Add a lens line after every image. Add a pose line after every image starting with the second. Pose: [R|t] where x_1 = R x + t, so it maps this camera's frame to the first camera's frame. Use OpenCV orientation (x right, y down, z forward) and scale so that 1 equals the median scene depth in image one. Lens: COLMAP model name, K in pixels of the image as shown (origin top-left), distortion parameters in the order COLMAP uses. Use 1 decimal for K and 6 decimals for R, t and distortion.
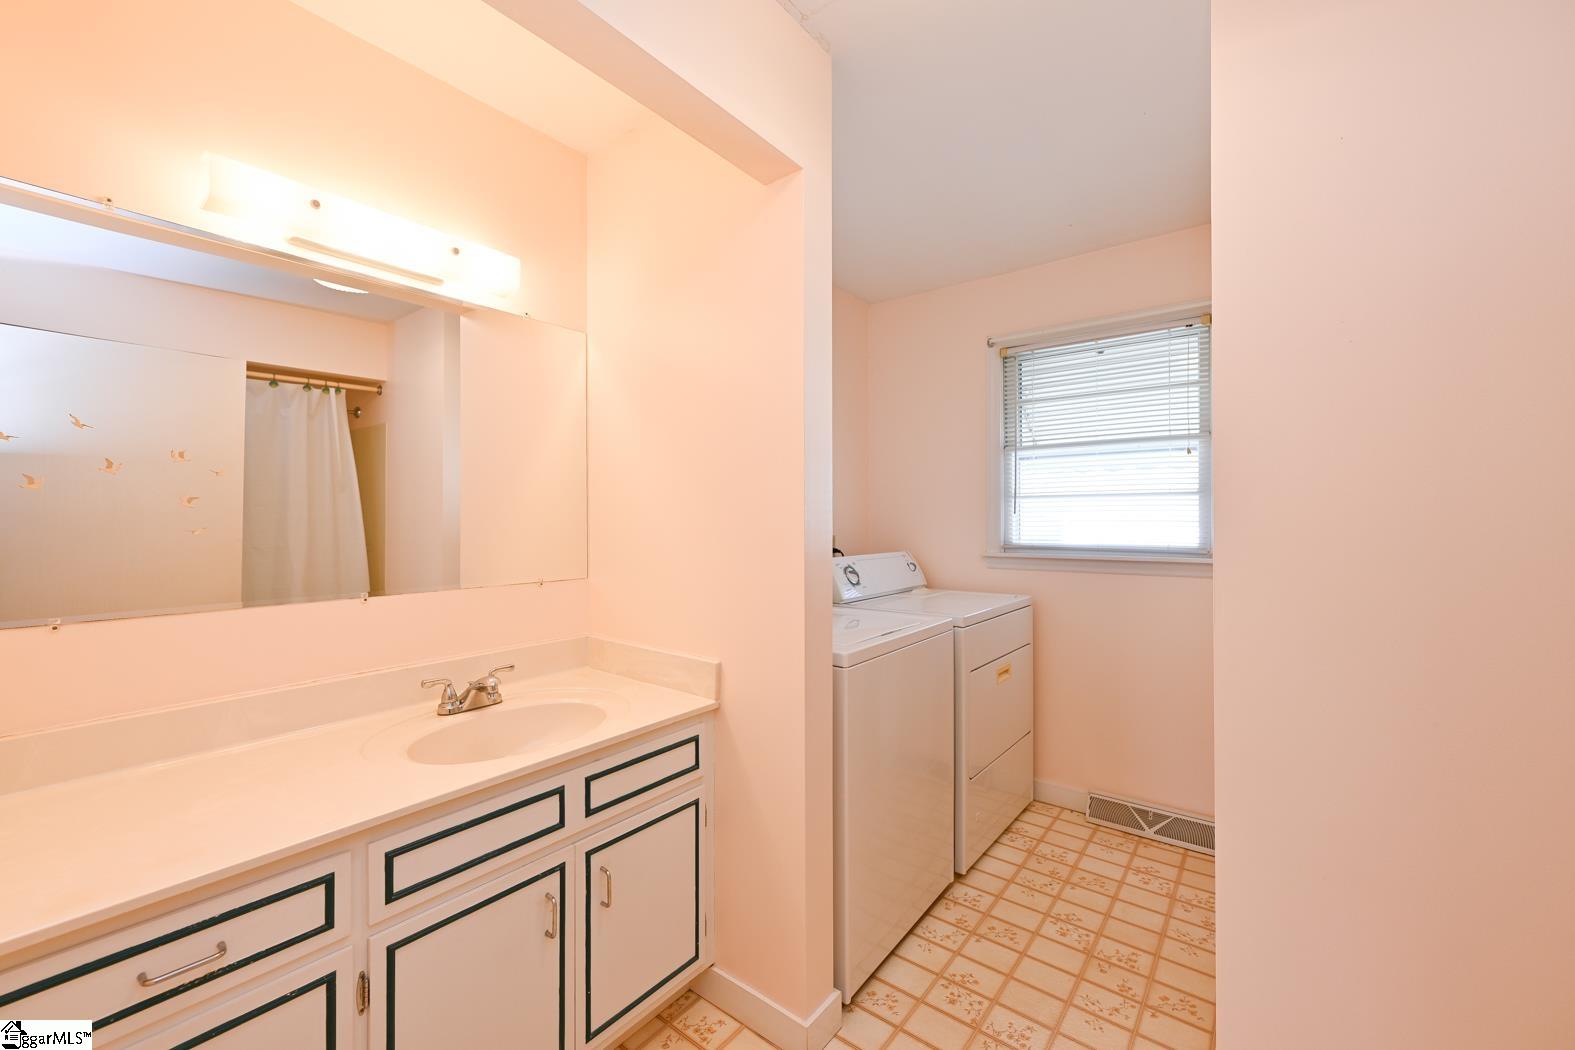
lens RADIAL K [[639.8, 0, 793.5], [0, 639.8, 518.9], [0, 0, 1]] dist [0.002769, 0.001499]
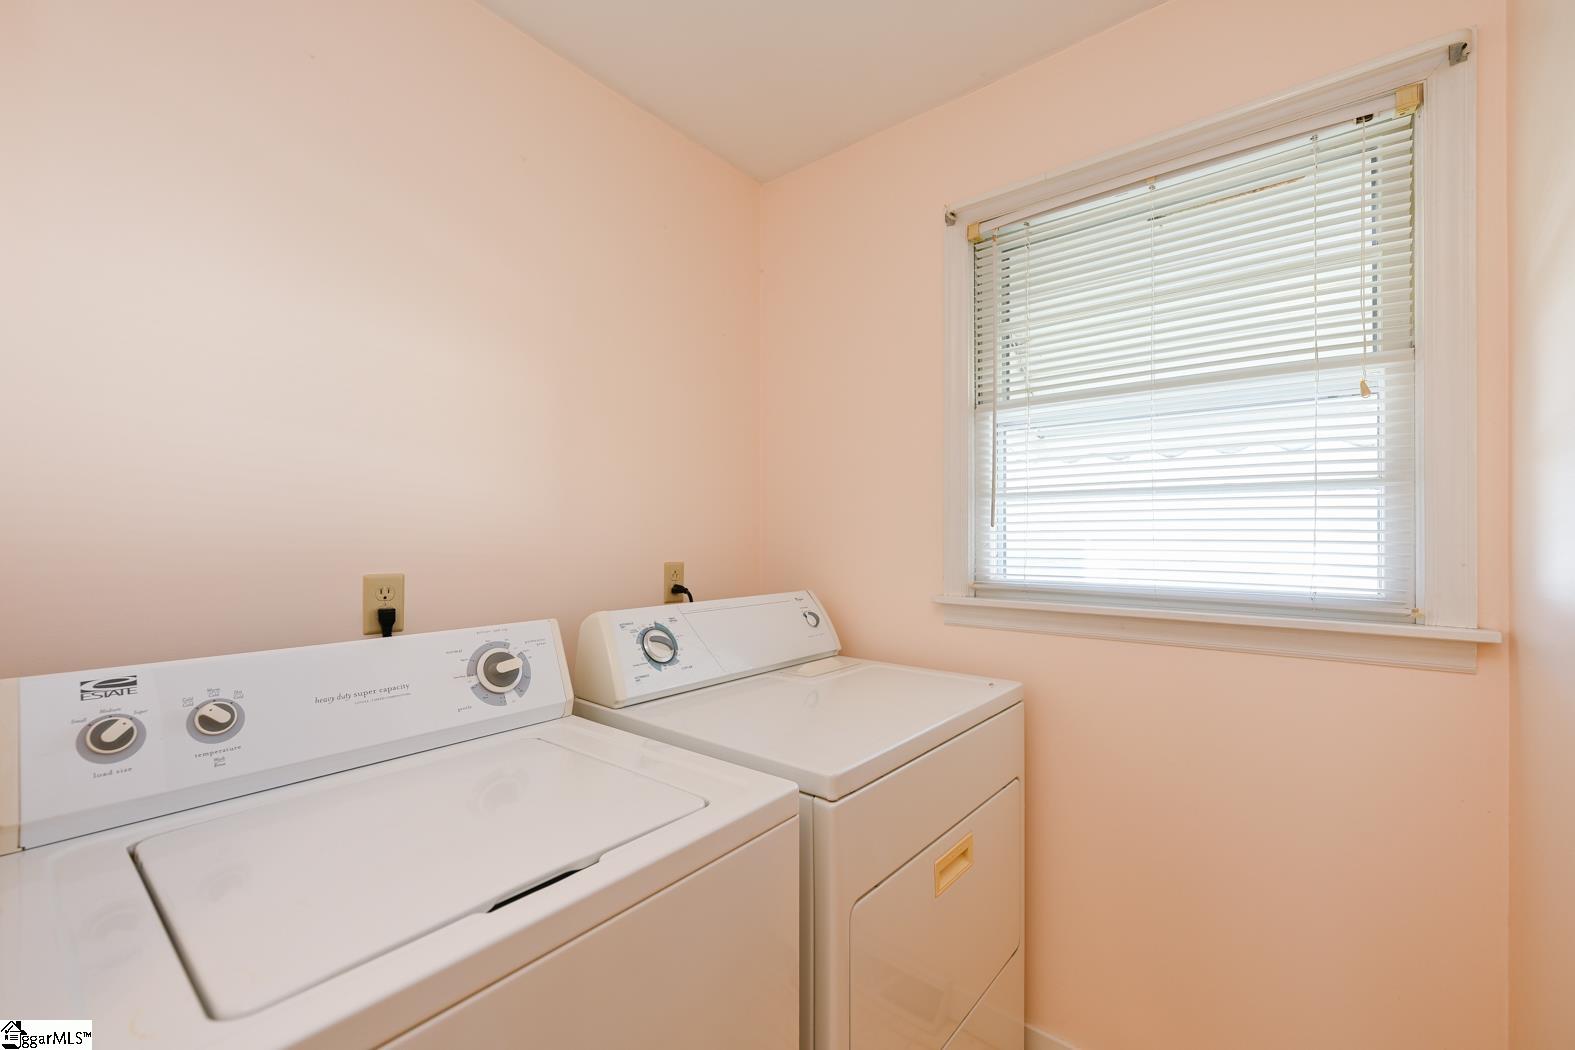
lens RADIAL K [[639.8, 0, 780.2], [0, 639.8, 534.0], [0, 0, 1]] dist [0.002769, 0.001499]
pose [[0.998765, 0.004785, -0.049461, 0.194355], [-0.004897, 0.999986, -0.002131, 0.000317], [0.049450, 0.002370, 0.998774, 0.454381]]
